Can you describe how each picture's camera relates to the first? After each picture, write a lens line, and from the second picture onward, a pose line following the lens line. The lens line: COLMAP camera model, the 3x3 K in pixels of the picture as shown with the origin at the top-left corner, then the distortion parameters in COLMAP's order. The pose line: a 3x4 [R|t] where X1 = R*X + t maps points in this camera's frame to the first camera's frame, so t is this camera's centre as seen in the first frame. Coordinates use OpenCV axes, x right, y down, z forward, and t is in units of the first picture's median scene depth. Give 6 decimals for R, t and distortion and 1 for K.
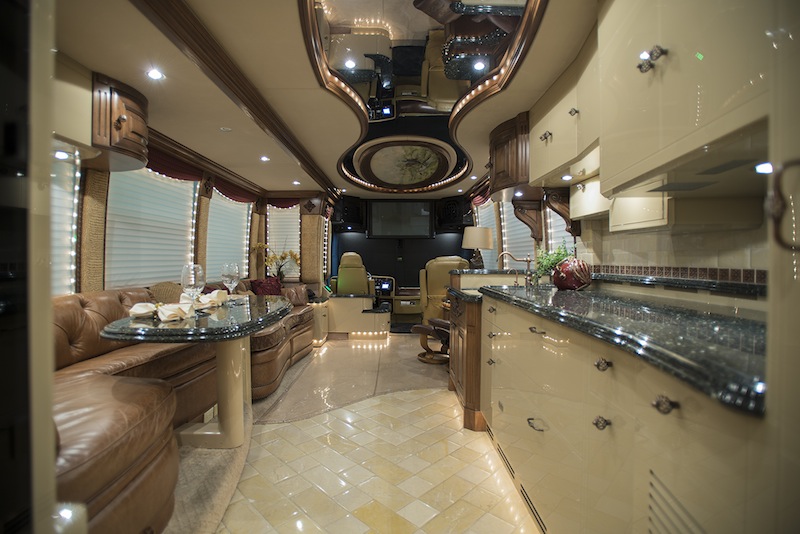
lens RADIAL K [[387.0, 0, 394.8], [0, 387.0, 262.3], [0, 0, 1]] dist [-0.063884, 0.023606]
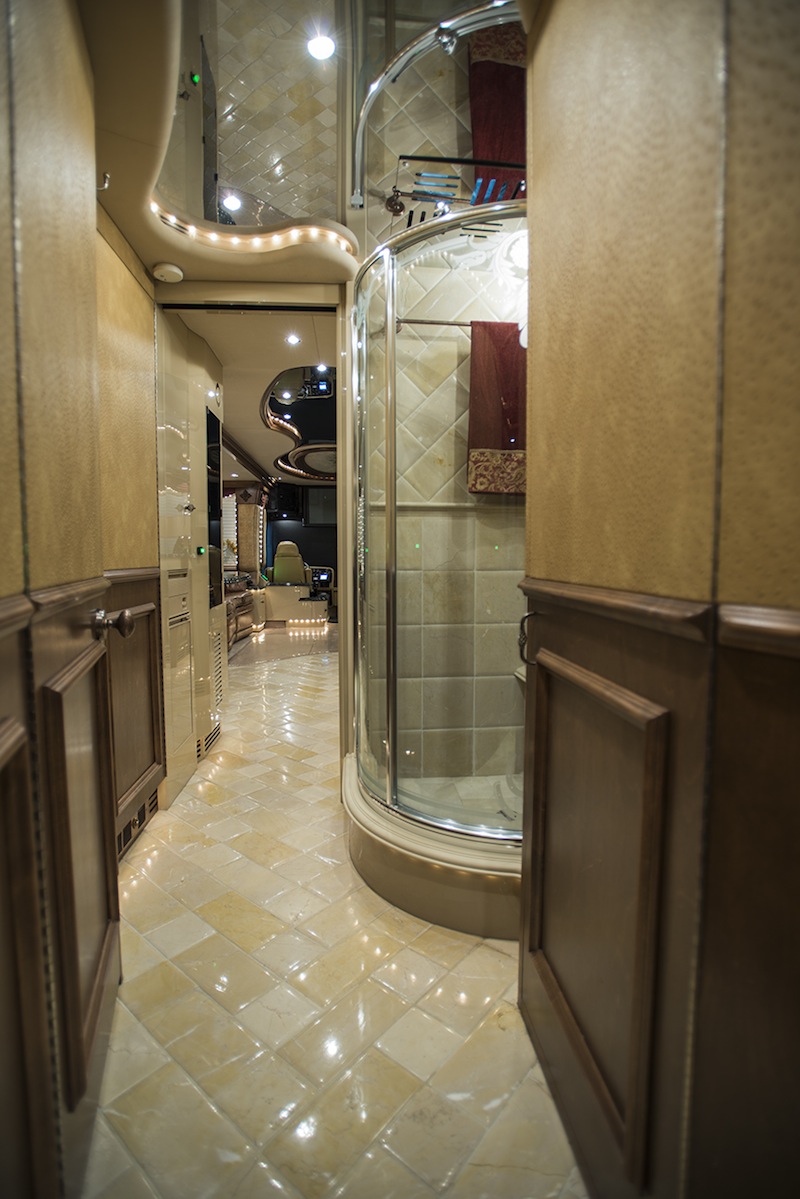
lens RADIAL K [[579.9, 0, 400.0], [0, 579.9, 599.5], [0, 0, 1]] dist [-0.063884, 0.023606]
pose [[0.996256, -0.009424, 0.085936, 0.048659], [0.003282, 0.997447, 0.071338, 0.019338], [-0.086389, -0.070789, 0.993743, -0.534506]]
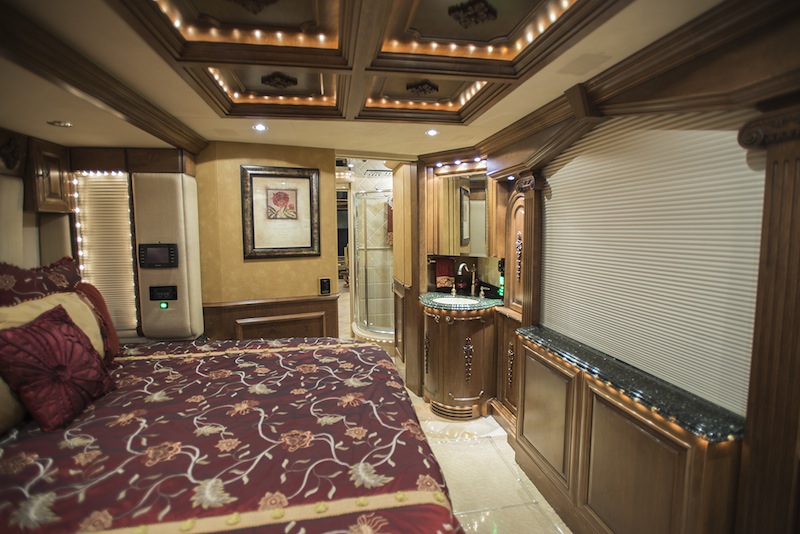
lens RADIAL K [[387.0, 0, 394.8], [0, 387.0, 262.3], [0, 0, 1]] dist [-0.063884, 0.023606]
pose [[0.987404, -0.025653, 0.156125, 0.000804], [0.013365, 0.996765, 0.079255, -0.061148], [-0.157653, -0.076170, 0.984553, -1.080357]]
